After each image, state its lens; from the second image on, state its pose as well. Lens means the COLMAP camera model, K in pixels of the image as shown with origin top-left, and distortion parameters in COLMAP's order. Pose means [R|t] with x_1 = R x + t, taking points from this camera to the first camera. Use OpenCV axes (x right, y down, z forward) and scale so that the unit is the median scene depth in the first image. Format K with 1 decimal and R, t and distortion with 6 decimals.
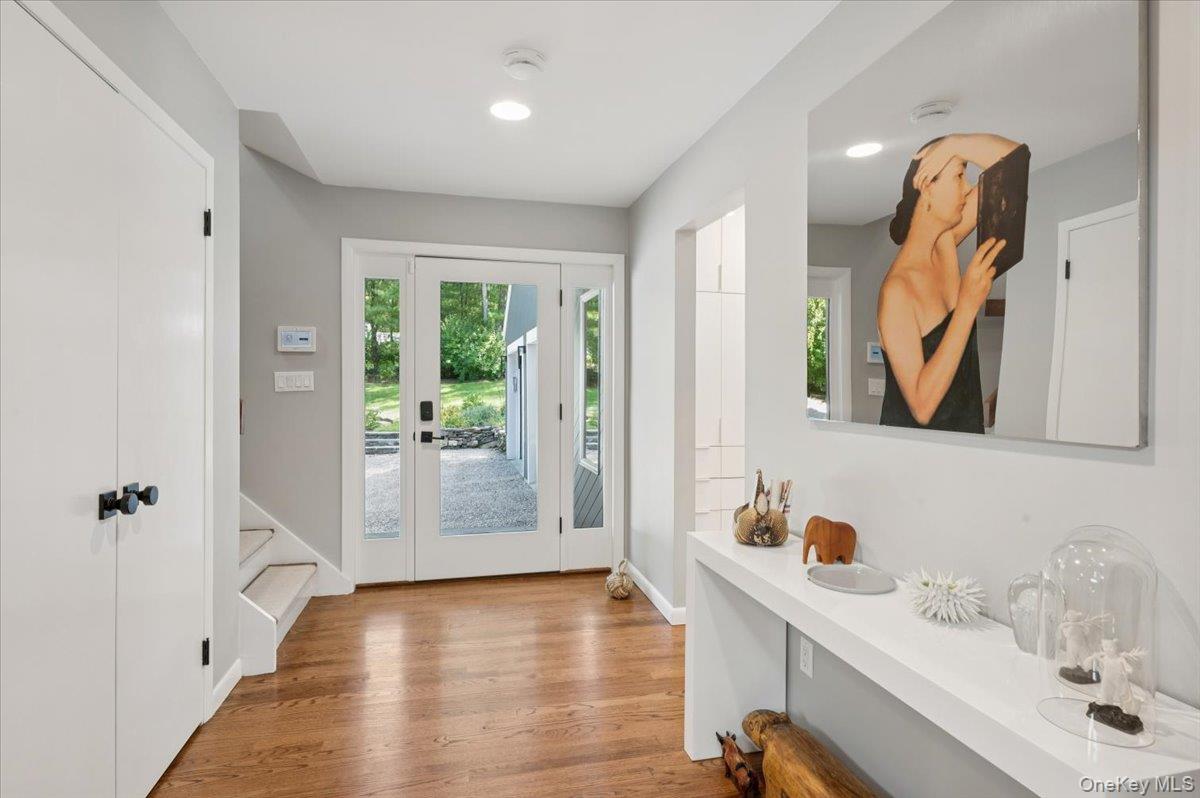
lens RADIAL K [[613.6, 0, 599.4], [0, 613.6, 394.1], [0, 0, 1]] dist [-0.001204, -0.000295]
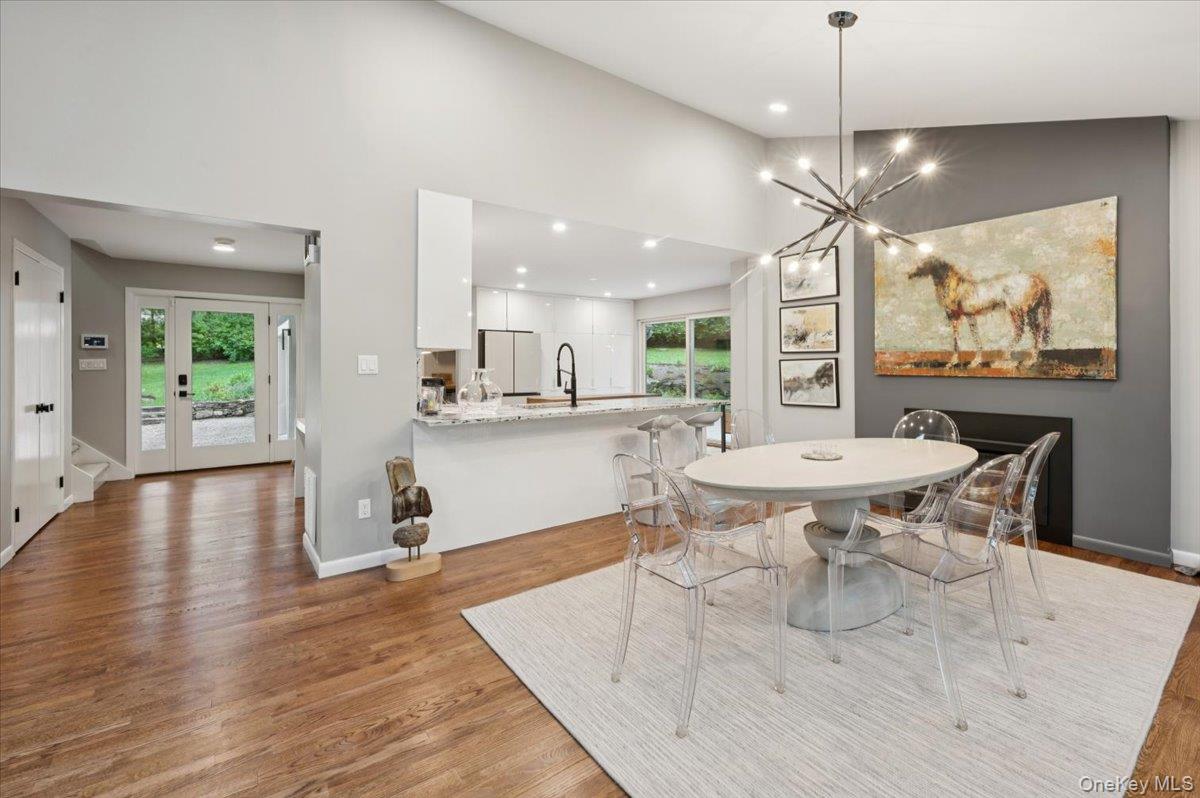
lens RADIAL K [[509.2, 0, 594.6], [0, 509.2, 366.8], [0, 0, 1]] dist [0.000124, 0.000269]
pose [[0.925421, -0.005259, 0.378904, 0.304337], [0.008867, 0.999930, -0.007777, 0.010983], [-0.378836, 0.010557, 0.925403, -0.950469]]
